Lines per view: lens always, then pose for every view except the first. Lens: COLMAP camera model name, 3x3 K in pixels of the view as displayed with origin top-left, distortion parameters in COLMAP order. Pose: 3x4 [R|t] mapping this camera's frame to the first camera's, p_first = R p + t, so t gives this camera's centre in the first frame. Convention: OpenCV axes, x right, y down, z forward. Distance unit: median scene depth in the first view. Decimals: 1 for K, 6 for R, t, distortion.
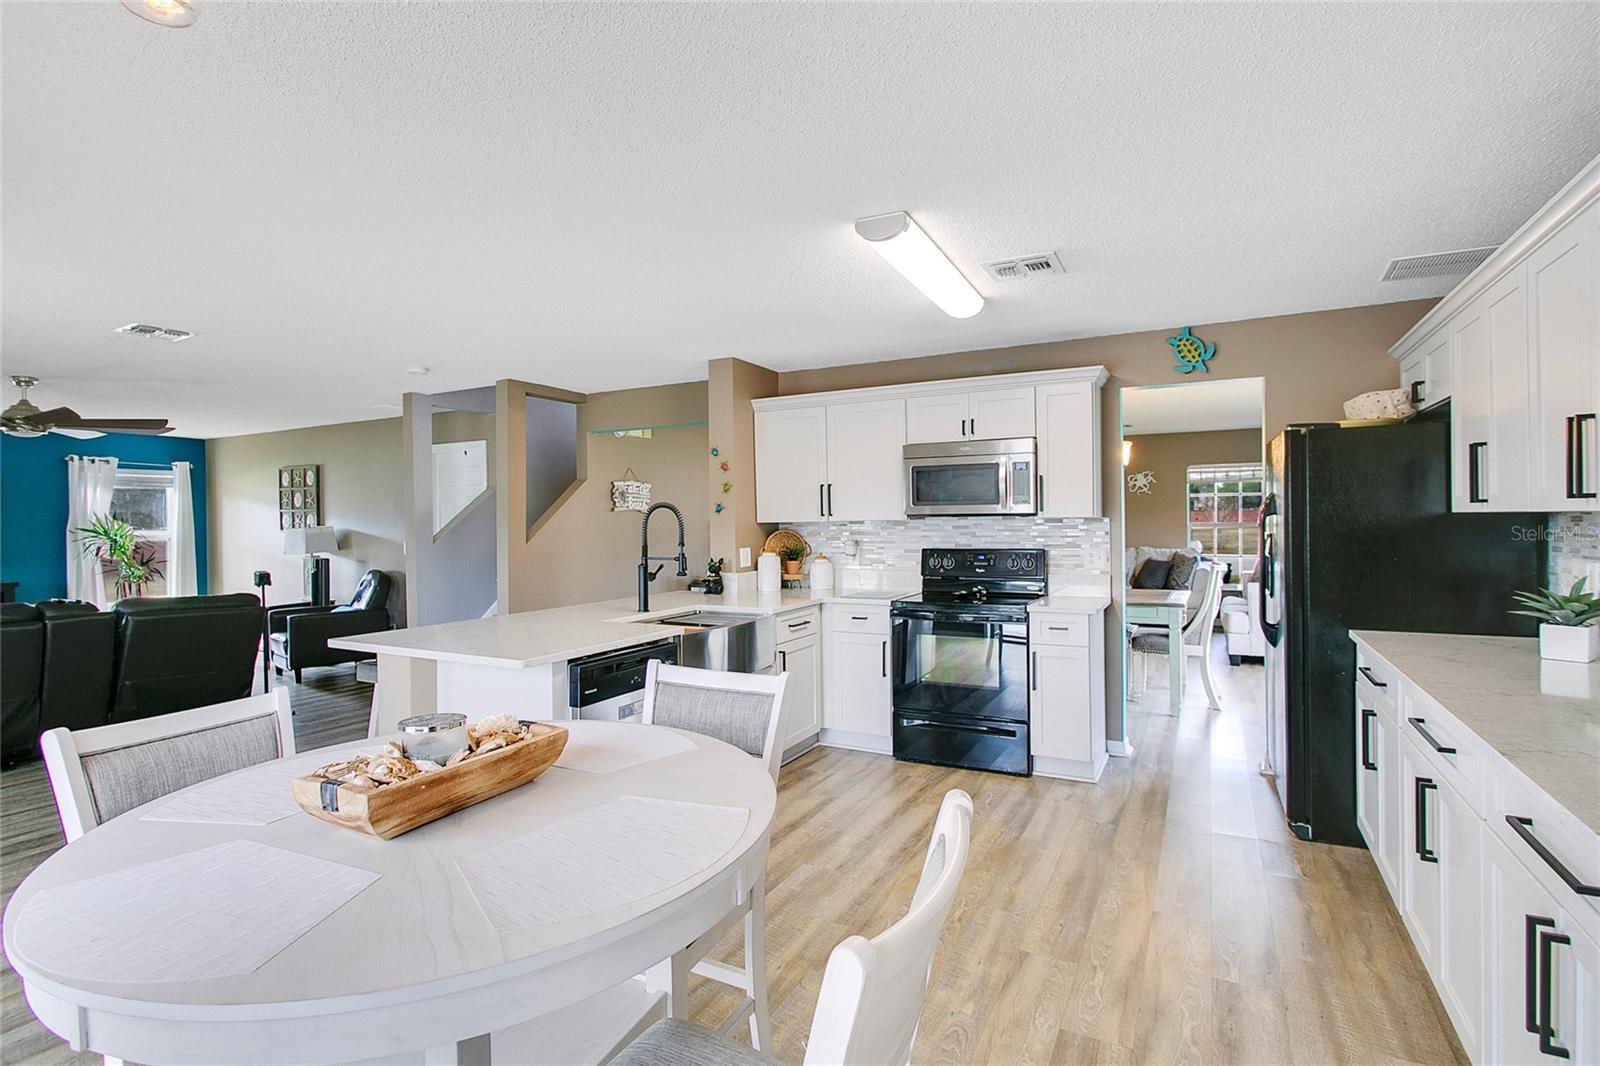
lens RADIAL K [[770.9, 0, 794.7], [0, 770.9, 525.5], [0, 0, 1]] dist [-0.017421, 0.000154]
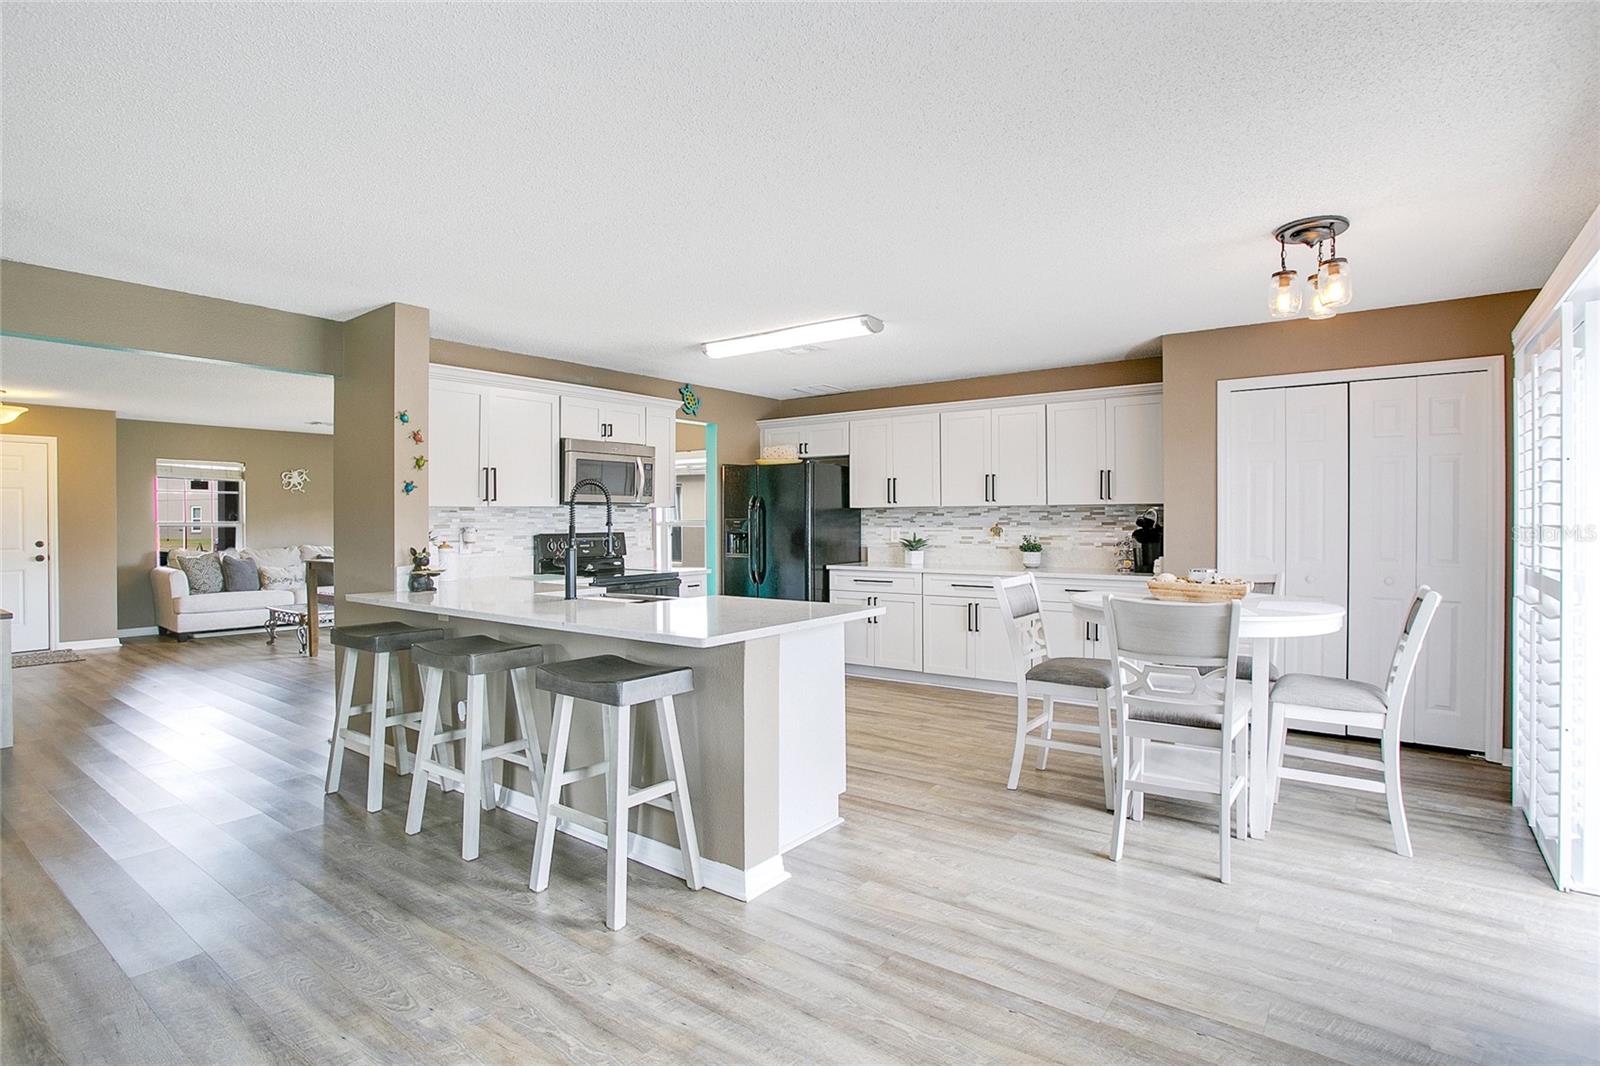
lens RADIAL K [[803.4, 0, 774.7], [0, 803.4, 522.6], [0, 0, 1]] dist [-0.033204, 0.000657]
pose [[0.176357, 0.006102, 0.984307, -0.888269], [0.003864, 0.999969, -0.006892, 0.022922], [-0.984319, 0.005019, 0.176328, 0.492241]]
